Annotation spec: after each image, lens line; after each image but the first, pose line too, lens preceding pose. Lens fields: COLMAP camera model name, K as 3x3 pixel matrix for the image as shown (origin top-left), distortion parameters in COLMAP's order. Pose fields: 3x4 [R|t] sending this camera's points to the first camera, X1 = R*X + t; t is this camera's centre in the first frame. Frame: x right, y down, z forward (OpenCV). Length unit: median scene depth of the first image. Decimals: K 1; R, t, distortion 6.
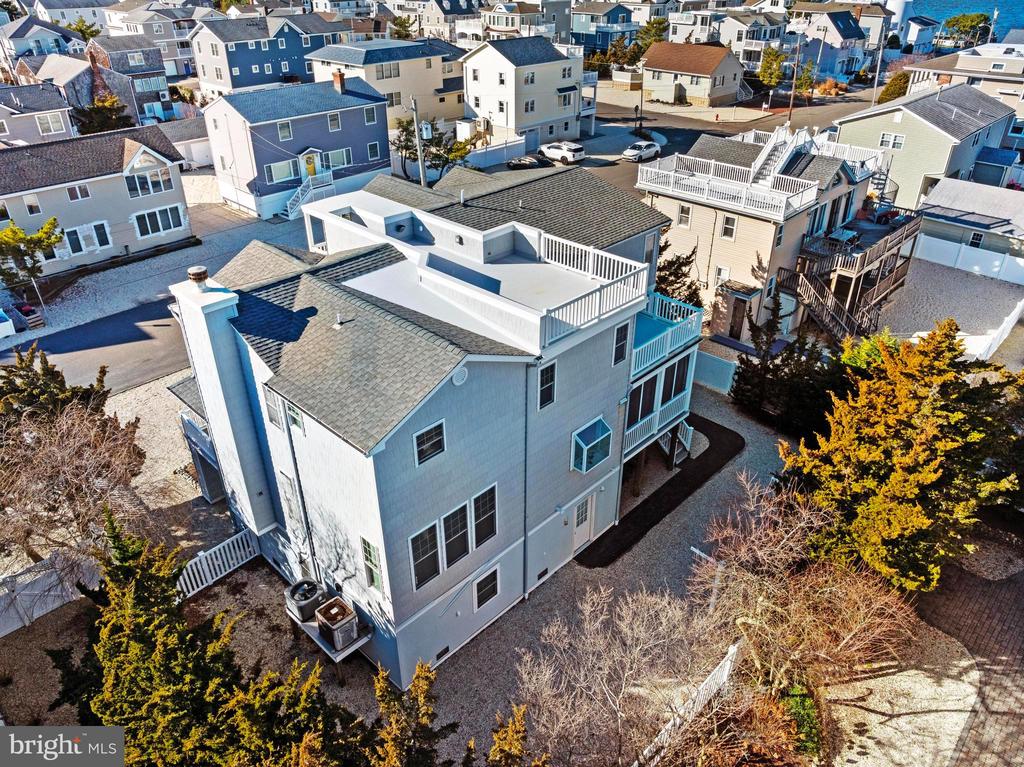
lens RADIAL K [[728.0, 0, 519.7], [0, 728.0, 375.2], [0, 0, 1]] dist [-0.040250, 0.009505]
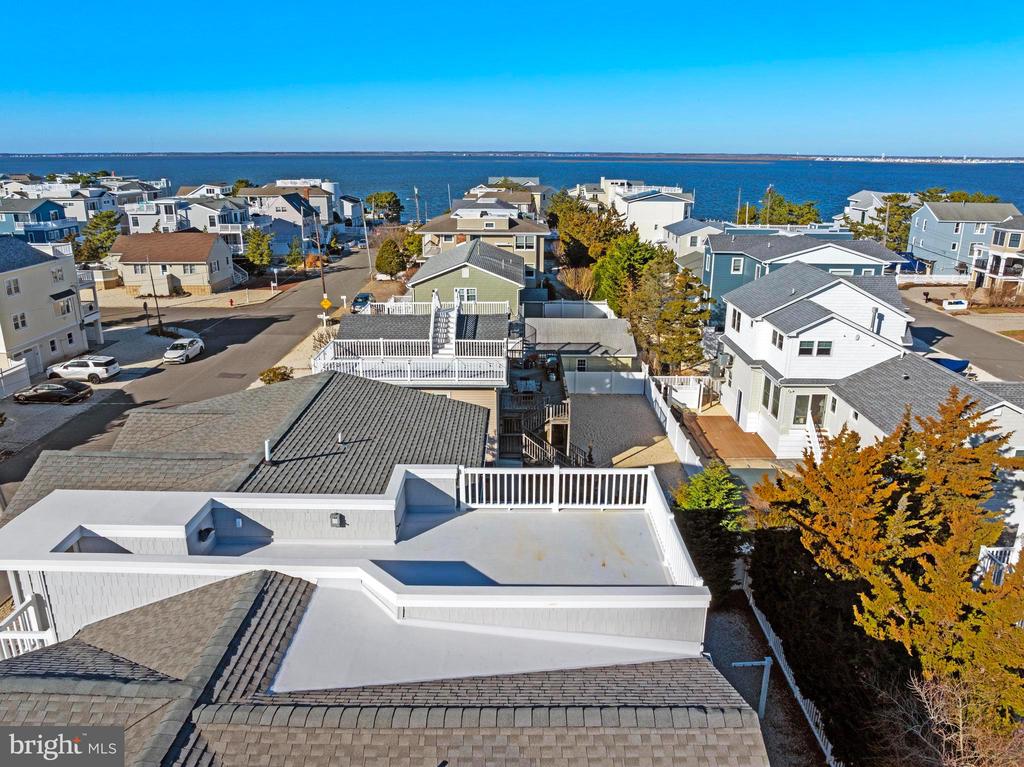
lens RADIAL K [[728.0, 0, 509.6], [0, 728.0, 387.0], [0, 0, 1]] dist [-0.040250, 0.009505]
pose [[0.728084, -0.208862, 0.652894, -0.116010], [0.345772, 0.934304, -0.086707, -0.063298], [-0.591892, 0.288882, 0.752470, 0.149319]]
